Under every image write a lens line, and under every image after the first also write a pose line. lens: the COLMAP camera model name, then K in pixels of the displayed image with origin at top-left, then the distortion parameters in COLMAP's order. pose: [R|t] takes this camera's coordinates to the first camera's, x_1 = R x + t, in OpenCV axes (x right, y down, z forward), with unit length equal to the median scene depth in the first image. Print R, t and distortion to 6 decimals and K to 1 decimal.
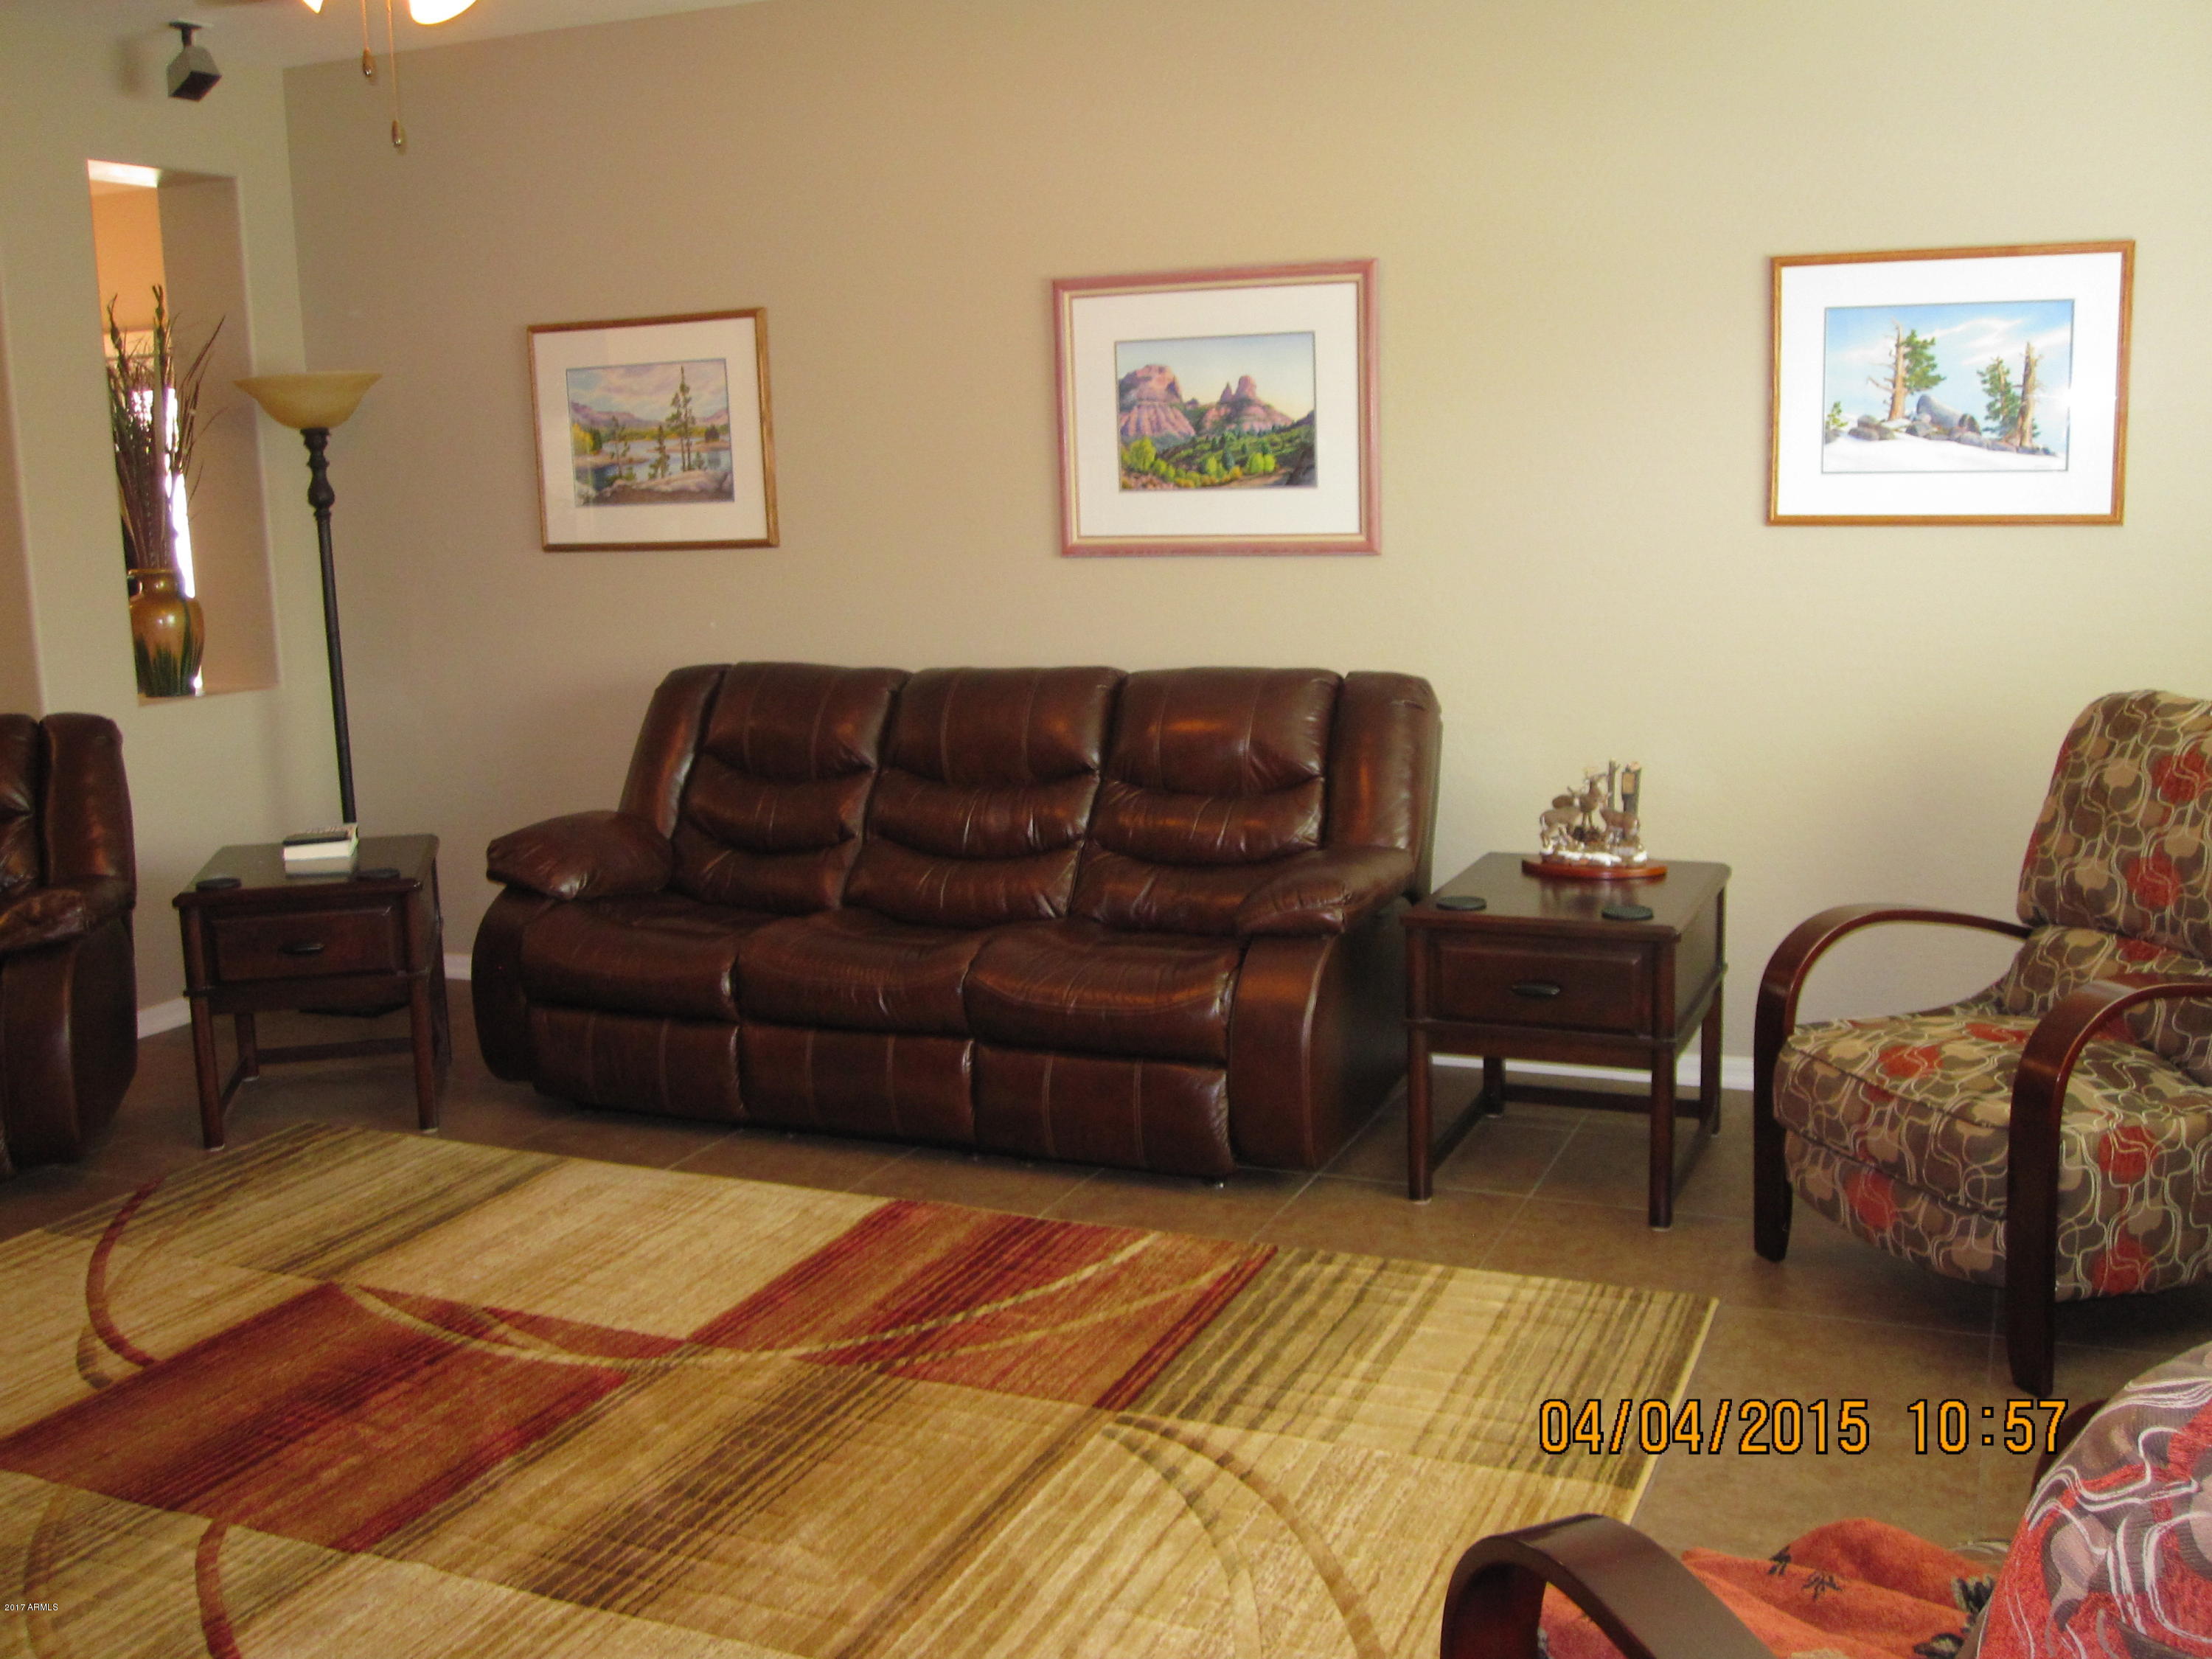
lens RADIAL K [[2217.0, 0, 1106.0], [0, 2217.0, 829.5], [0, 0, 1]] dist [-0.035746, -0.026581]
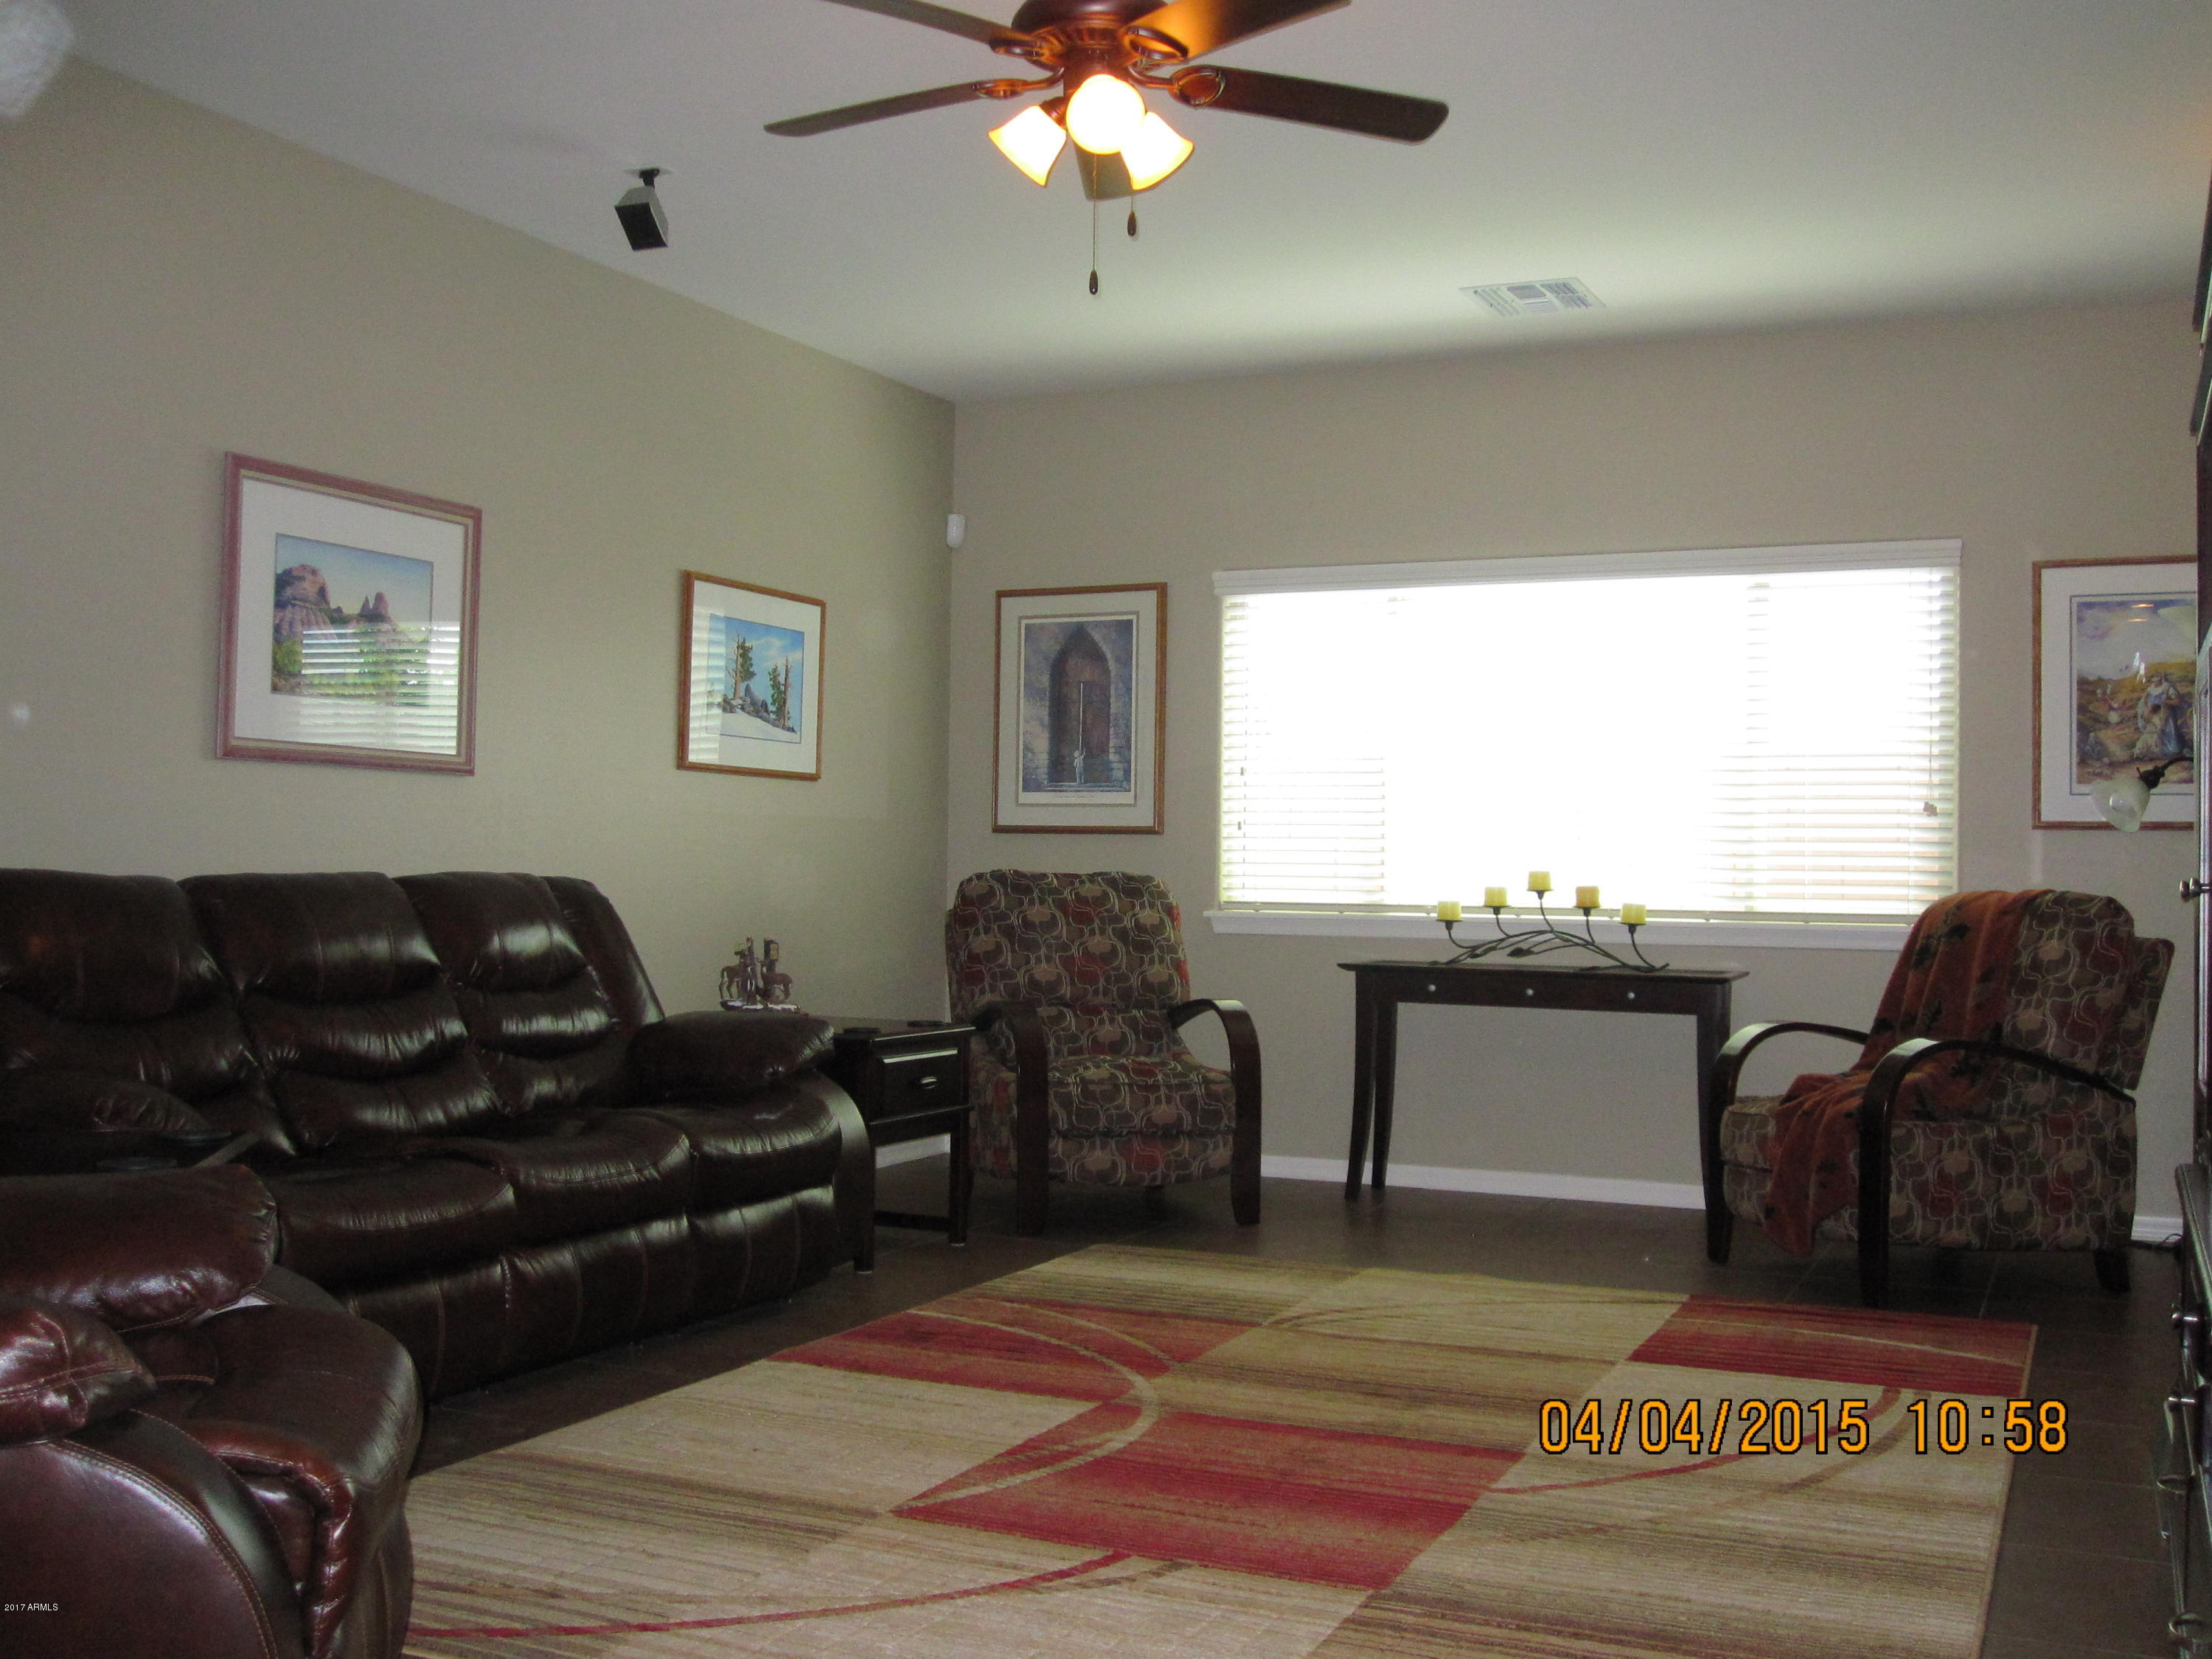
lens RADIAL K [[2217.0, 0, 1106.0], [0, 2217.0, 829.5], [0, 0, 1]] dist [-0.035746, -0.026581]
pose [[0.019167, 0.047075, 0.998707, -1.051381], [0.152816, 0.987016, -0.049457, 0.002630], [-0.988069, 0.153566, 0.011724, 0.763533]]
